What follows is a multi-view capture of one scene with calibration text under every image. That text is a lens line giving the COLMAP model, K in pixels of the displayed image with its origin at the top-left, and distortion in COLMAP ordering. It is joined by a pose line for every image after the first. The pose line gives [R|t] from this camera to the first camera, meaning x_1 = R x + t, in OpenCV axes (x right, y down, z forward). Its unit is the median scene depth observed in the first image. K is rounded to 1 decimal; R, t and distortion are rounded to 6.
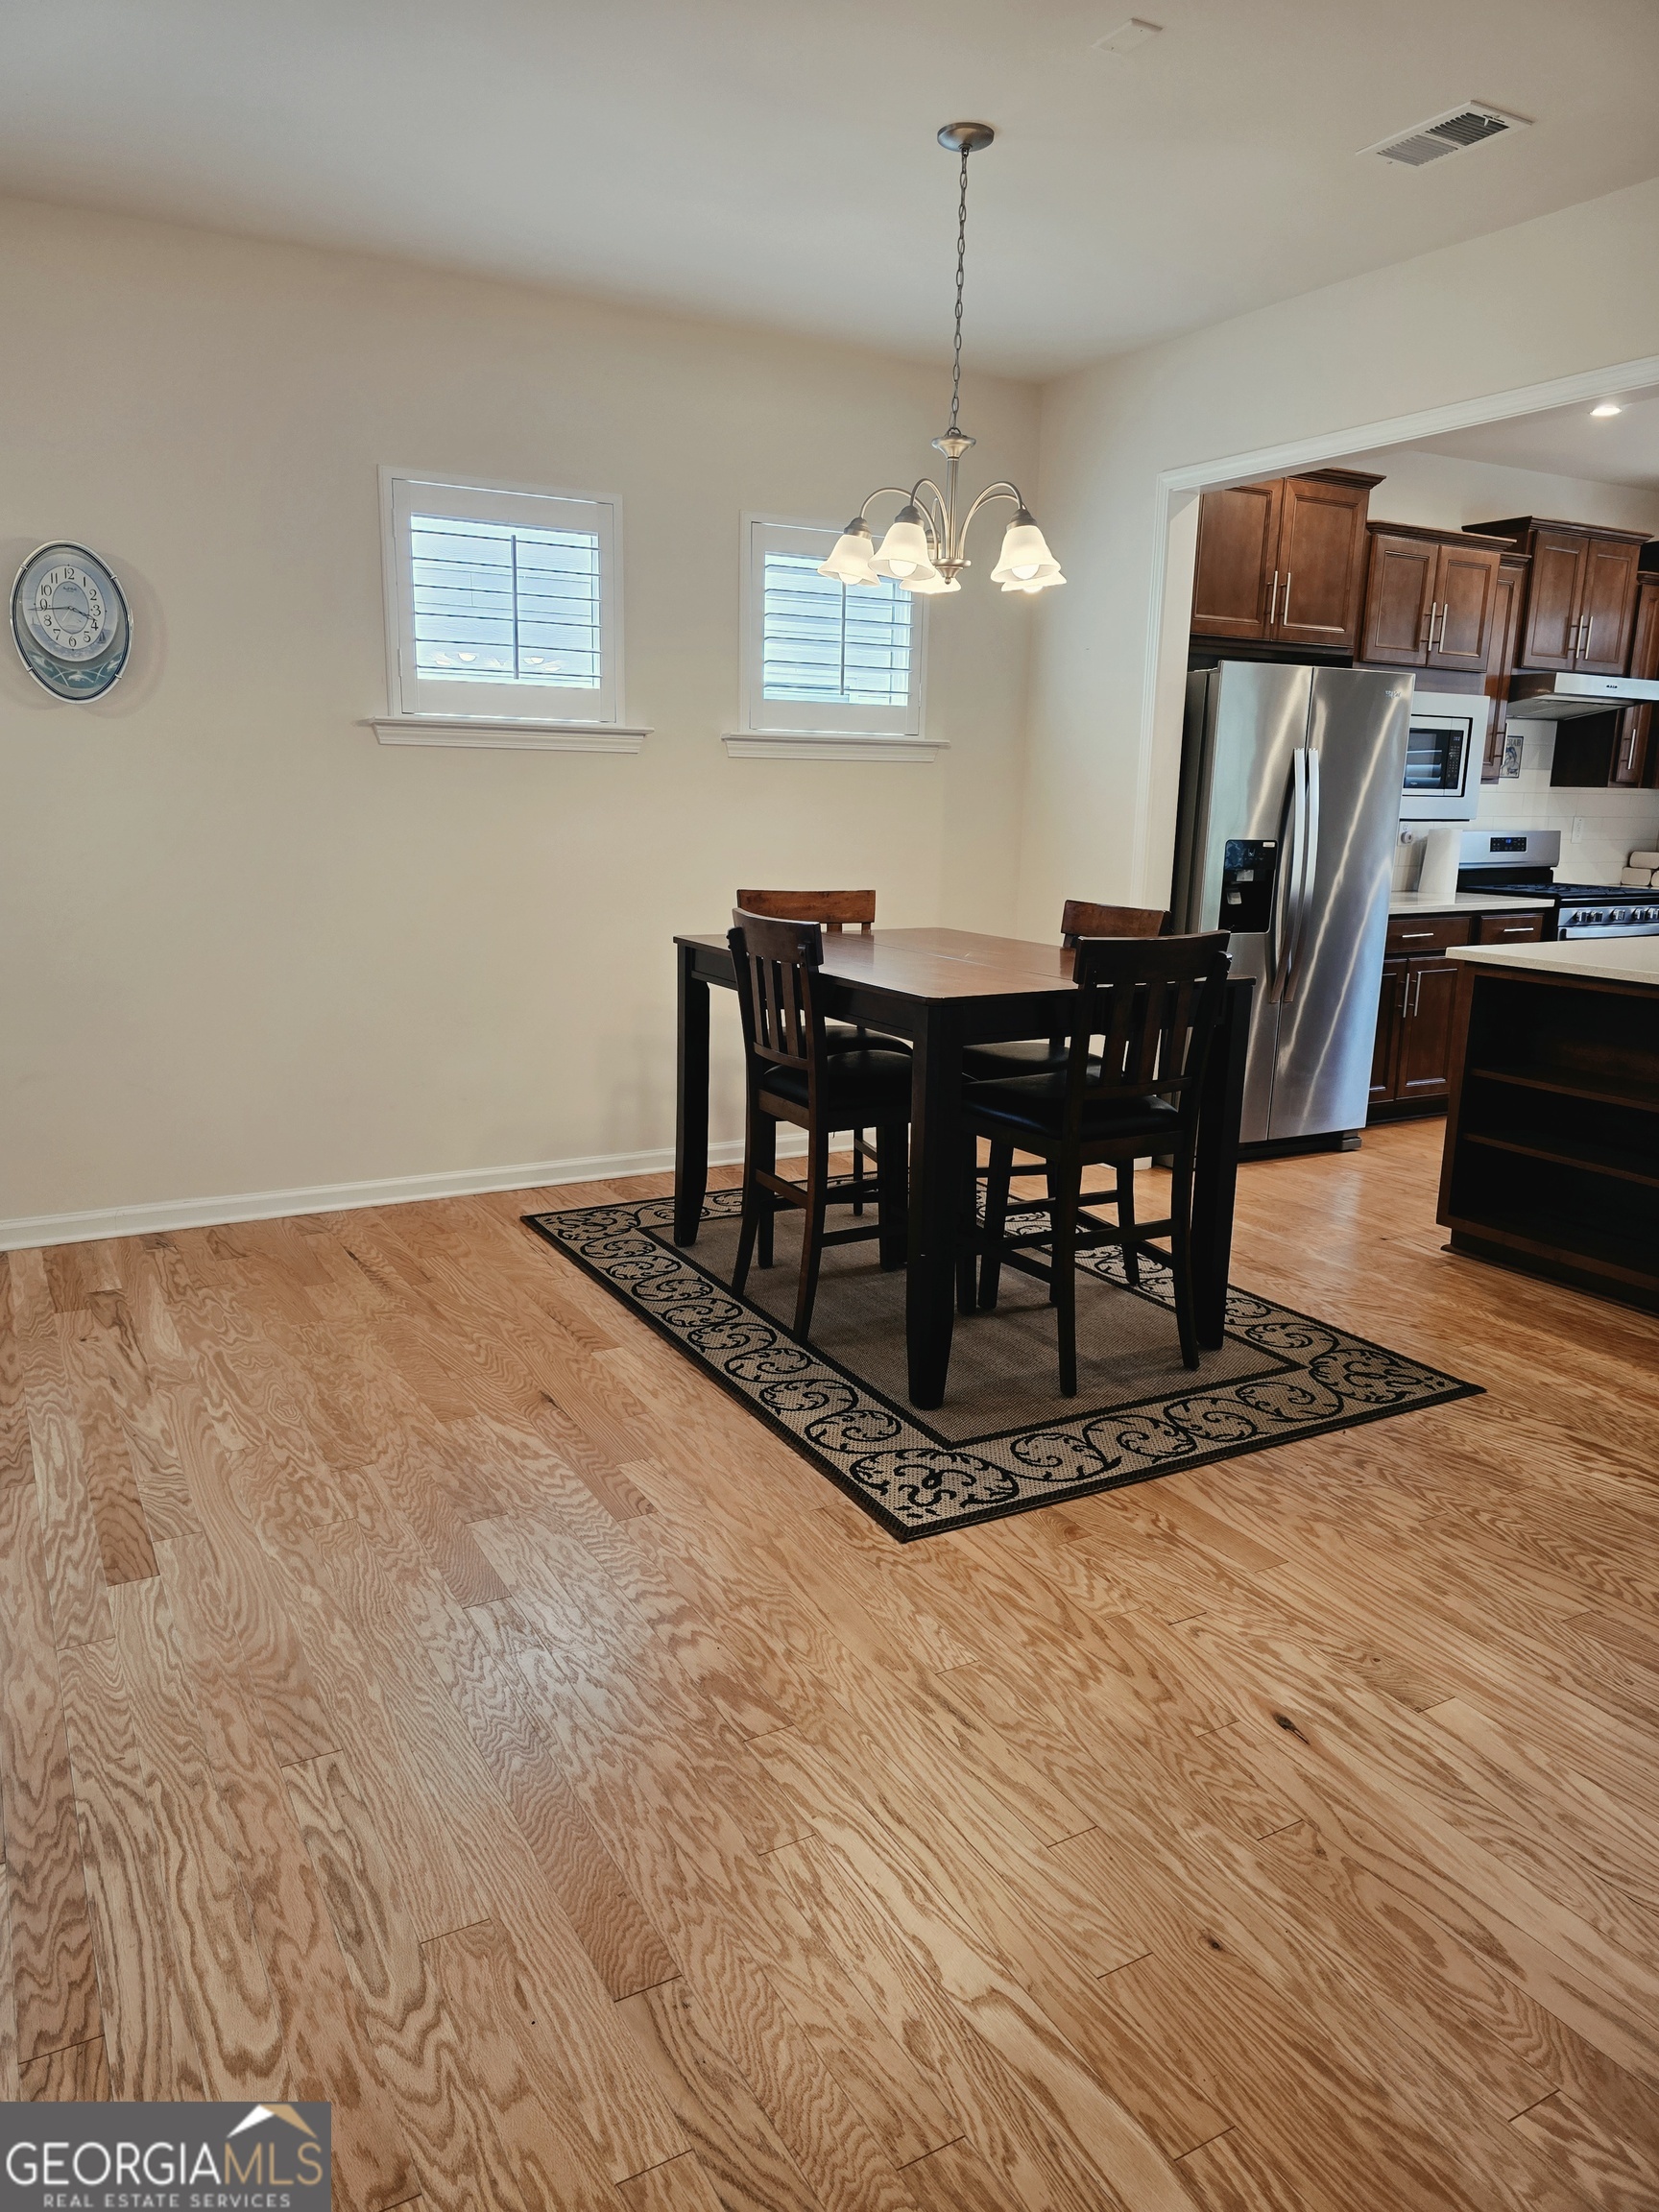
lens RADIAL K [[1492.1, 0, 842.0], [0, 1492.1, 1098.2], [0, 0, 1]] dist [0.055006, -0.051455]
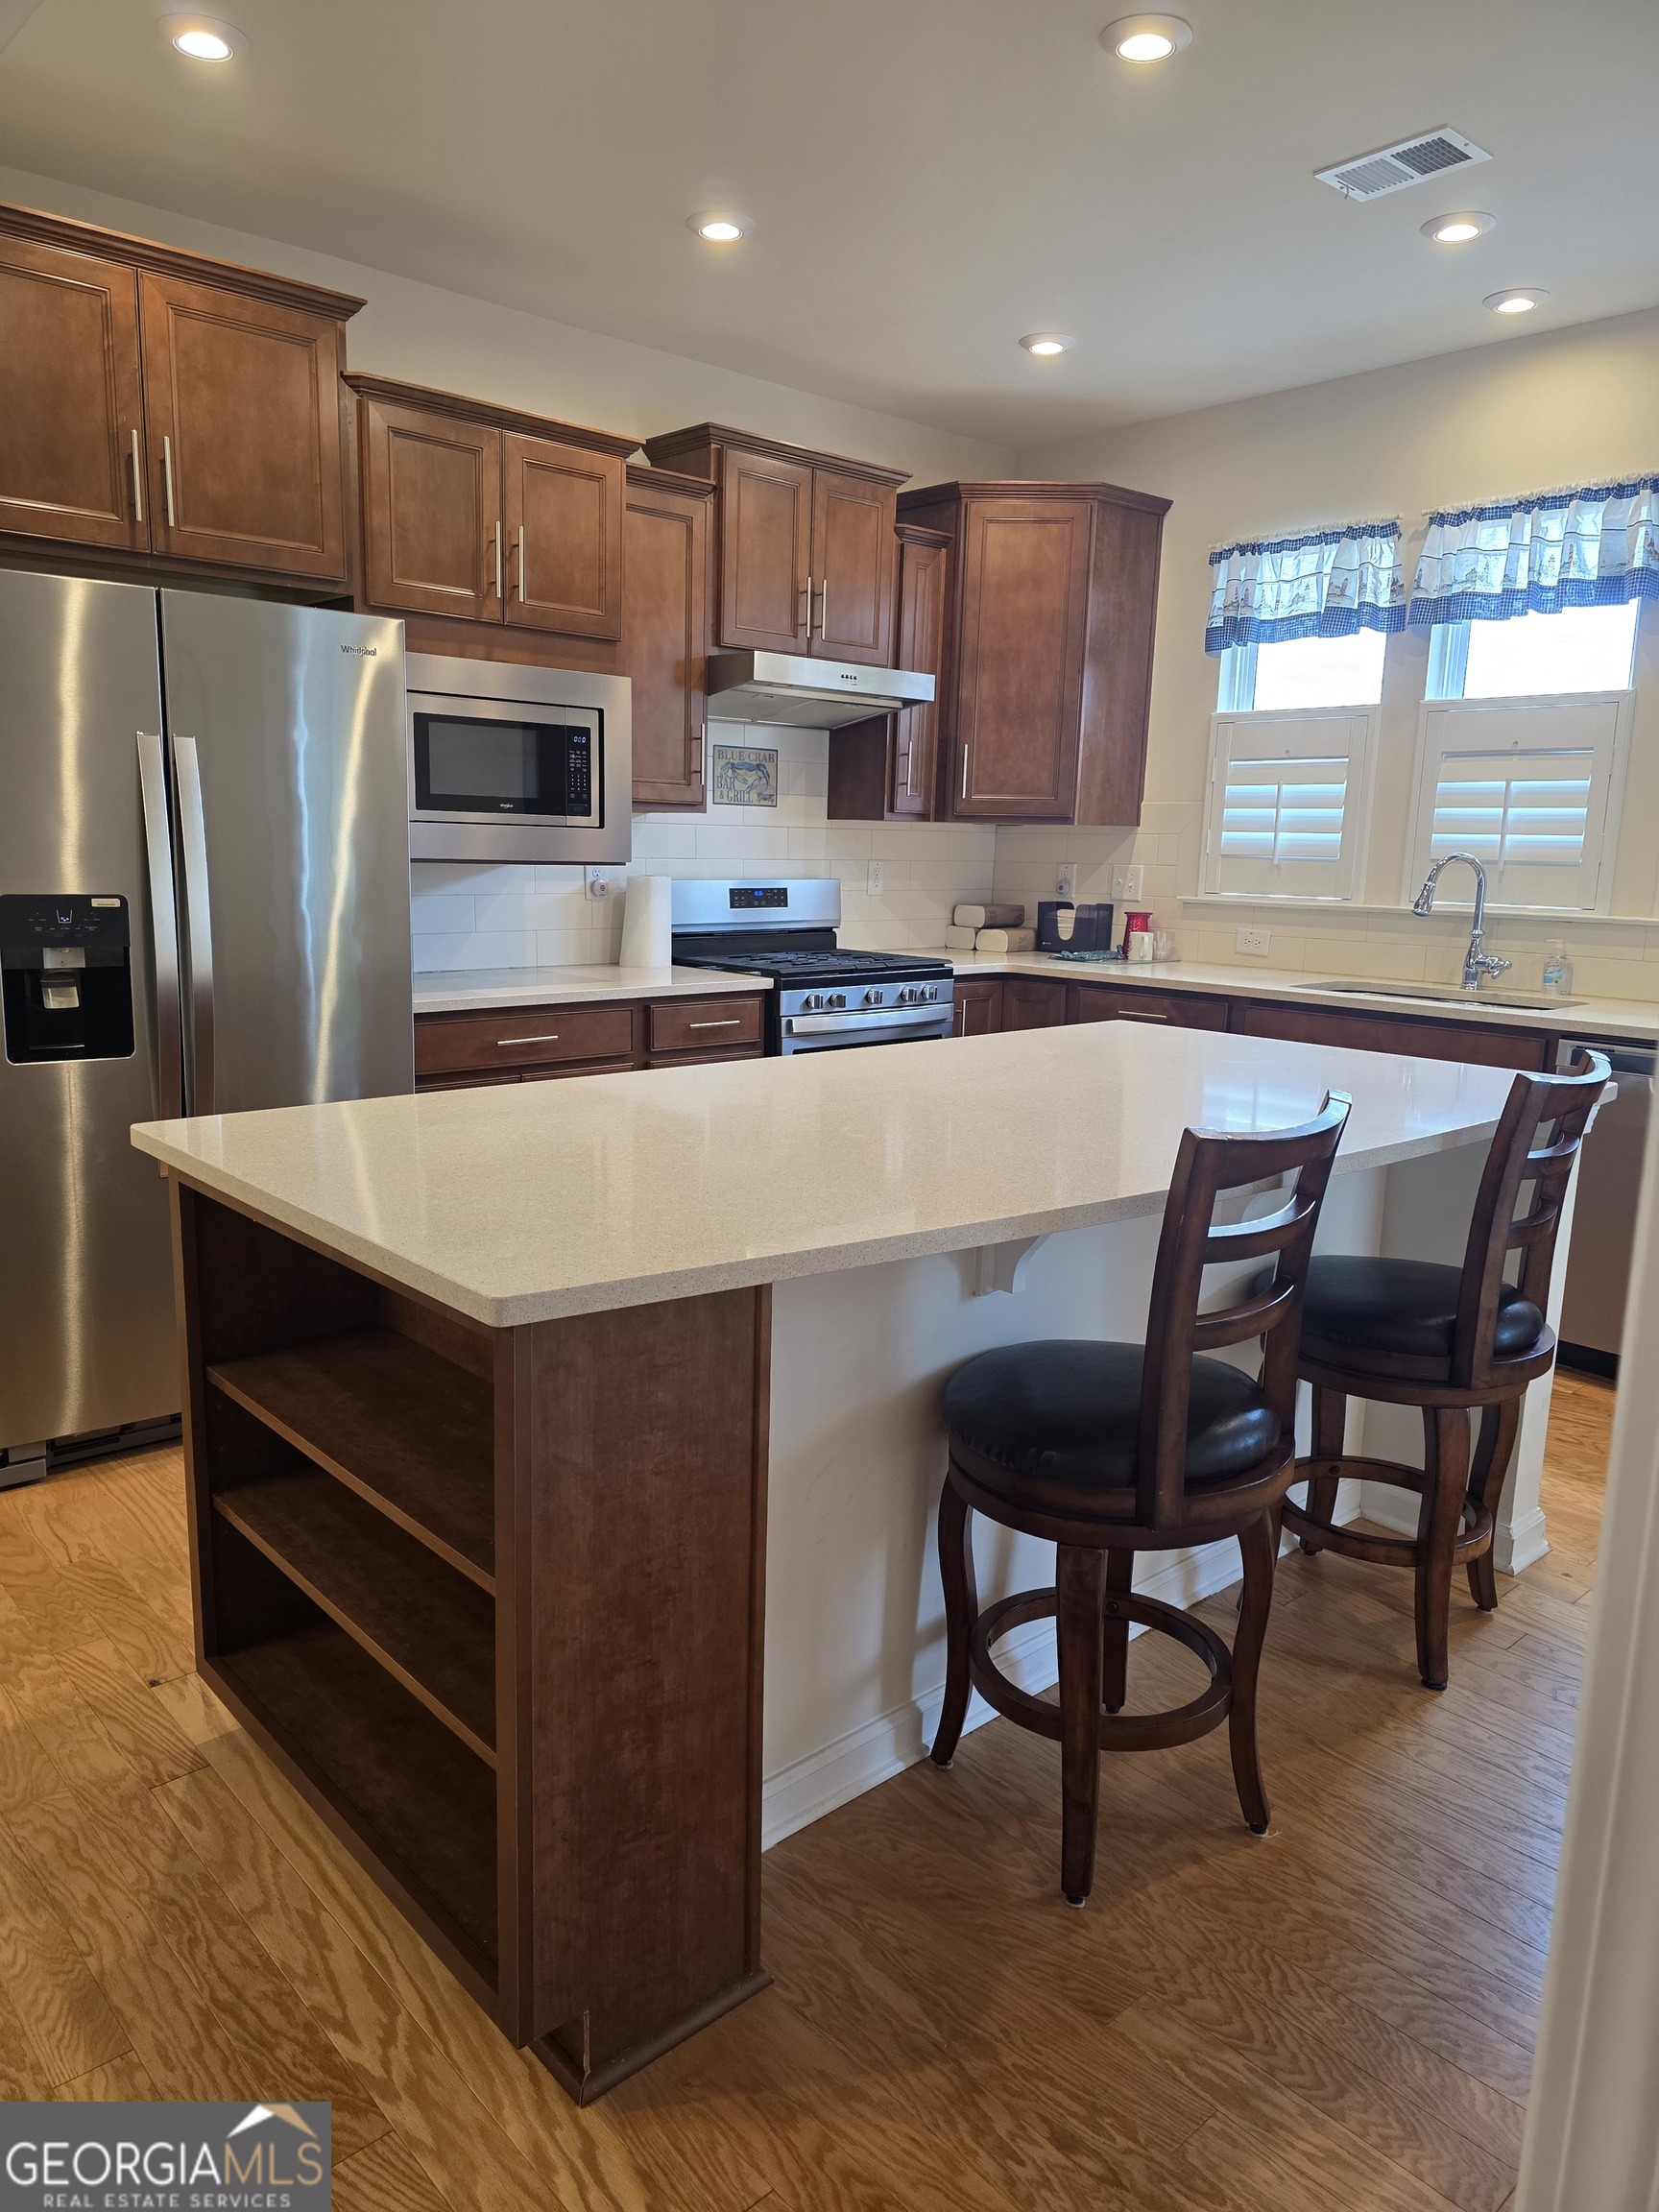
lens RADIAL K [[1492.1, 0, 832.6], [0, 1492.1, 1111.0], [0, 0, 1]] dist [0.055006, -0.051455]
pose [[0.975312, -0.042299, 0.216744, 0.342171], [0.047460, 0.998699, -0.018658, -0.055604], [-0.215673, 0.028485, 0.976050, 0.320519]]
